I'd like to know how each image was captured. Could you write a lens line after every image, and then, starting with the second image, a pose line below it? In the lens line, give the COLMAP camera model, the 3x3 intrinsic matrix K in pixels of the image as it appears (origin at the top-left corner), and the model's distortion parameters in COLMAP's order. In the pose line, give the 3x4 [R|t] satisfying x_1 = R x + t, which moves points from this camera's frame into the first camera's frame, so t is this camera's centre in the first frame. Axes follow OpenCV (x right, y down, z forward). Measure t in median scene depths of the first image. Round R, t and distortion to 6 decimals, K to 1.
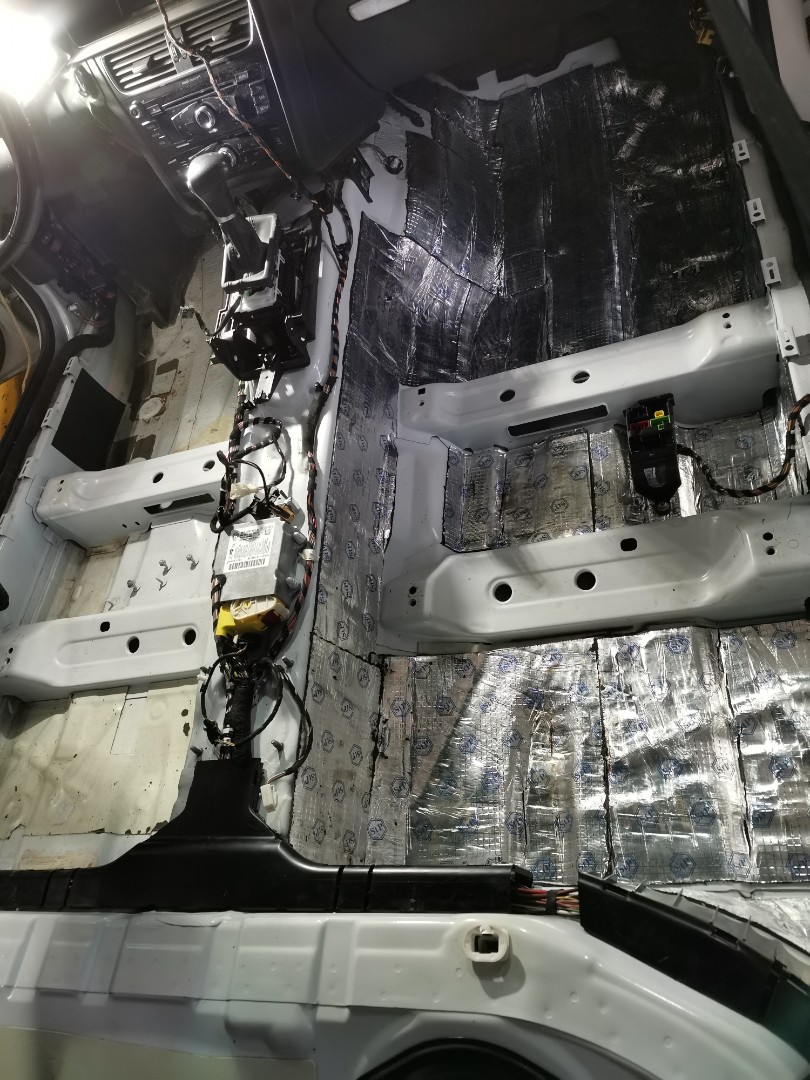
lens RADIAL K [[808.2, 0, 407.5], [0, 808.2, 541.6], [0, 0, 1]] dist [0.096672, -0.127800]
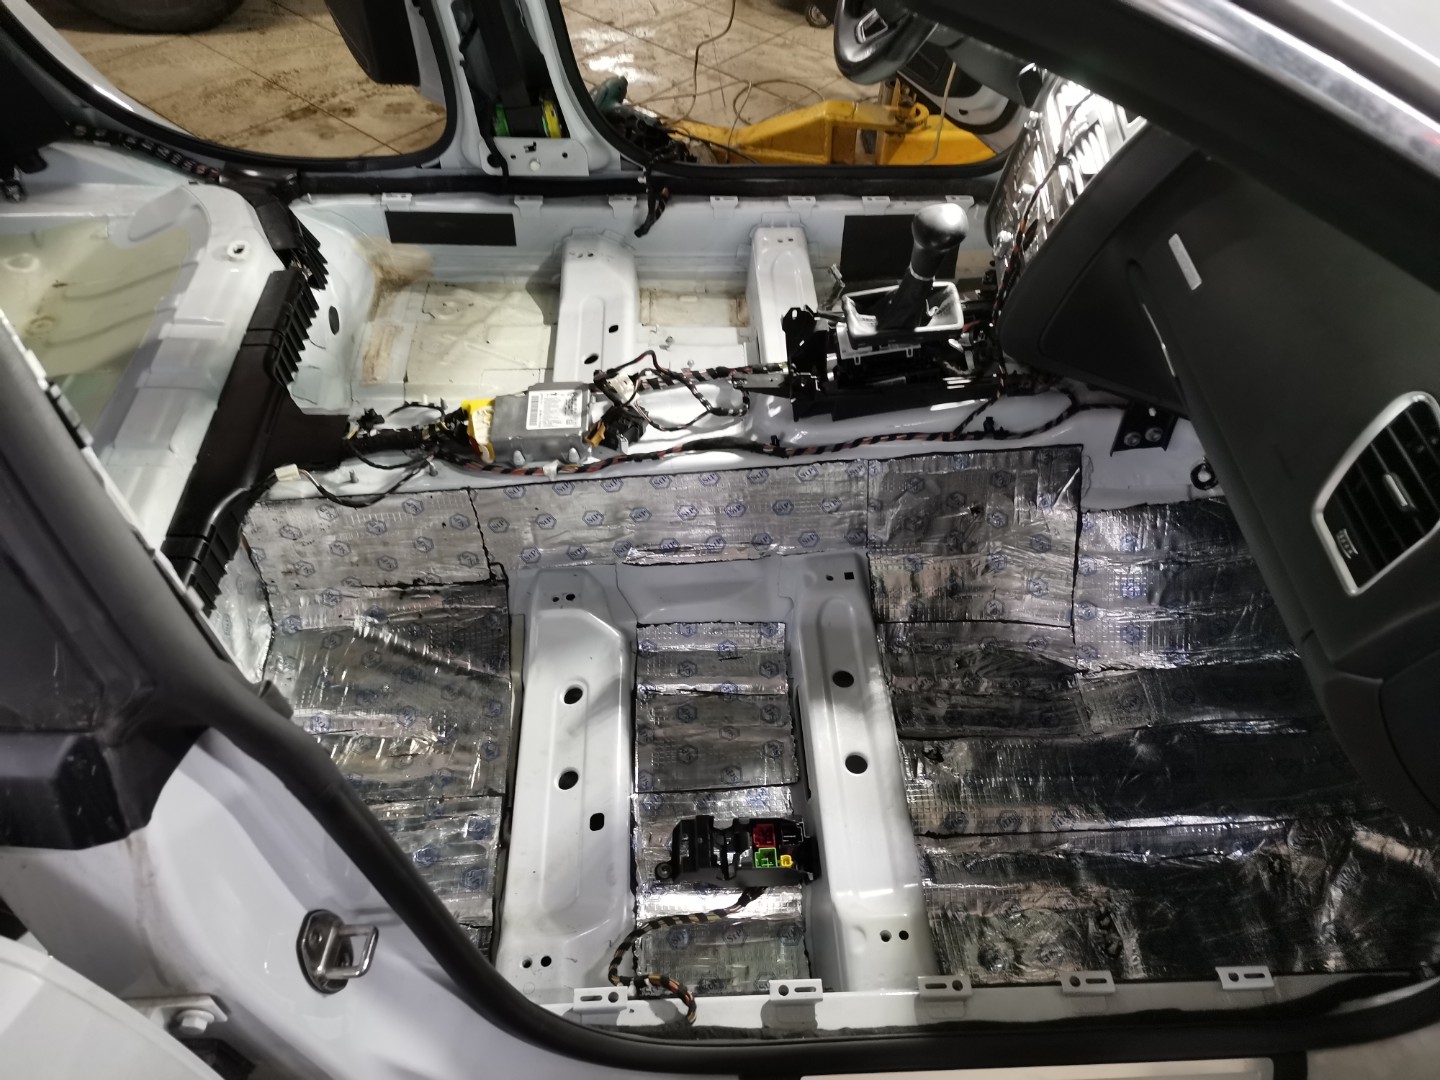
lens RADIAL K [[1072.0, 0, 724.5], [0, 1072.0, 536.7], [0, 0, 1]] dist [0.075422, -0.053133]
pose [[0.112399, 0.944748, -0.307924, 0.340679], [-0.855083, 0.249815, 0.454341, -0.666059], [0.506162, 0.212233, 0.835917, 0.072098]]
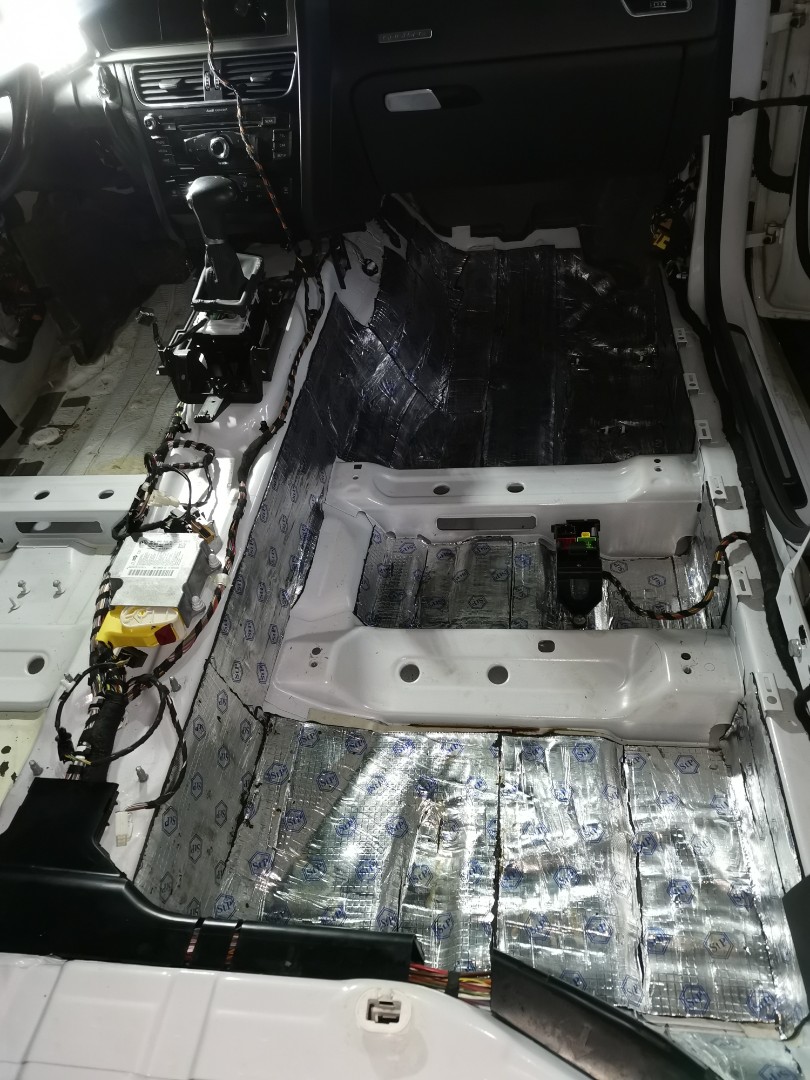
lens RADIAL K [[805.4, 0, 407.9], [0, 805.4, 541.7], [0, 0, 1]] dist [0.097357, -0.127074]
pose [[0.956760, 0.236564, 0.169259, -0.081468], [-0.195590, 0.953904, -0.227621, 0.134910], [-0.215304, 0.184673, 0.958927, 0.070957]]
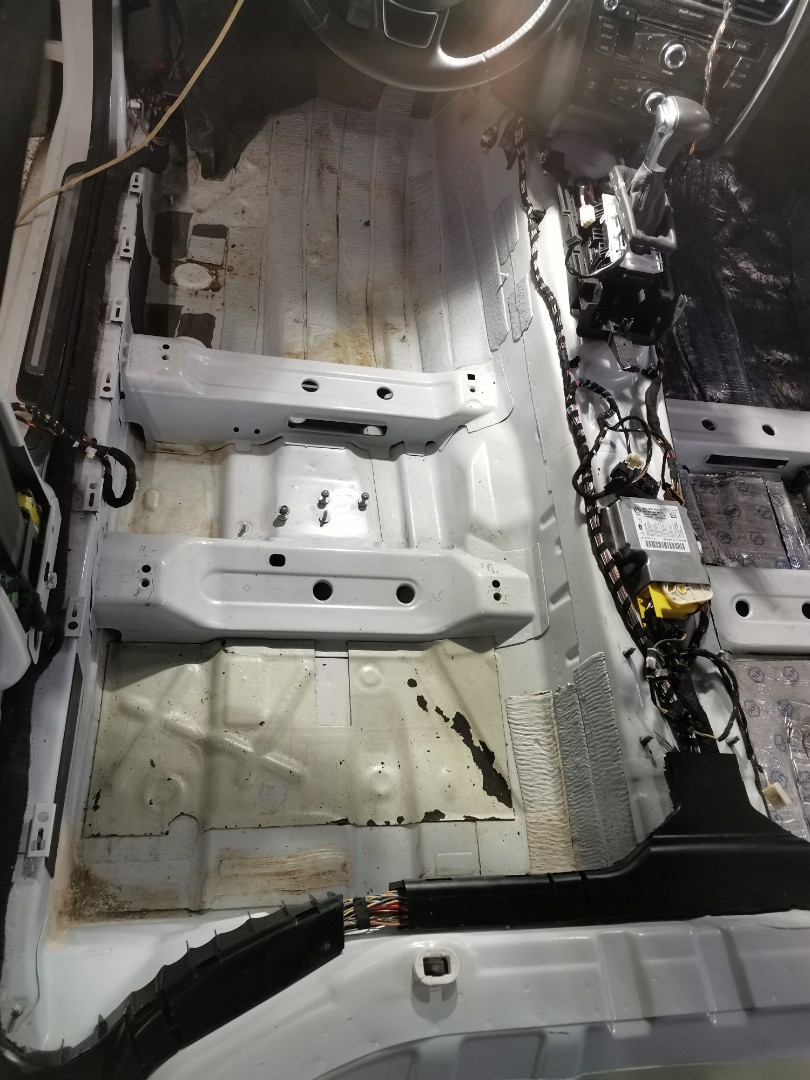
lens RADIAL K [[805.4, 0, 407.9], [0, 805.4, 541.7], [0, 0, 1]] dist [0.097357, -0.127074]
pose [[0.784446, 0.191451, 0.589907, -0.929129], [-0.208456, 0.977215, -0.039949, 0.116254], [-0.584115, -0.091632, 0.806482, 0.389542]]
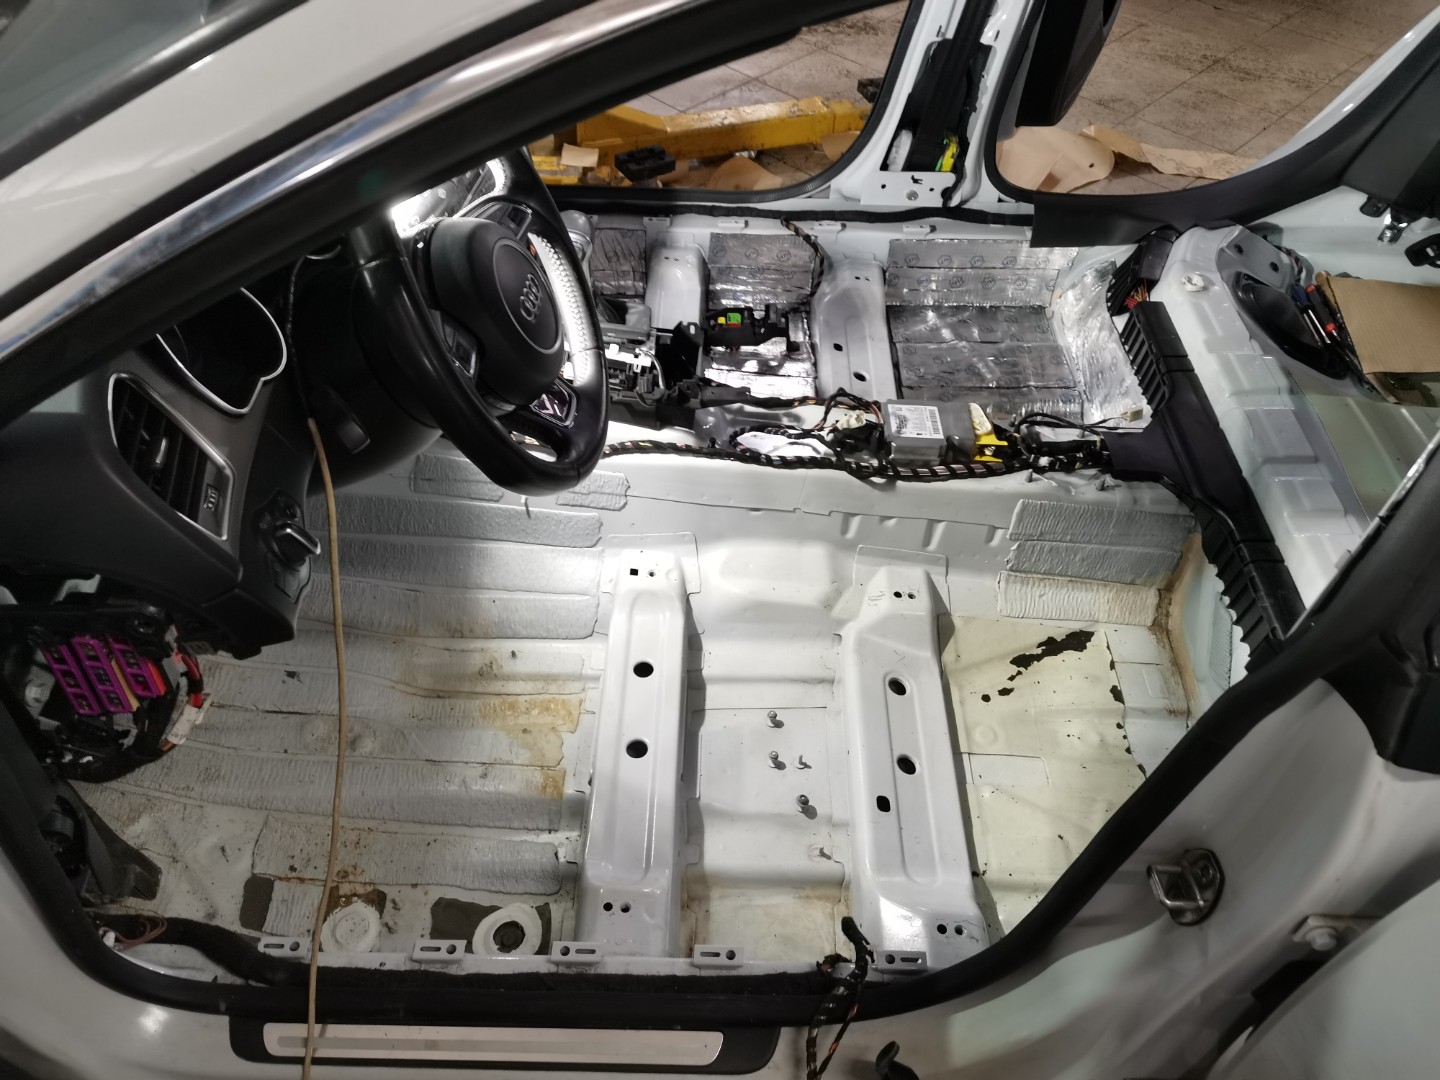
lens RADIAL K [[1073.9, 0, 727.1], [0, 1073.9, 535.5], [0, 0, 1]] dist [0.097357, -0.127074]
pose [[-0.078210, -0.384686, 0.919728, -1.401699], [0.816934, 0.504040, 0.280289, -0.467289], [-0.571404, 0.773279, 0.274842, 0.831422]]
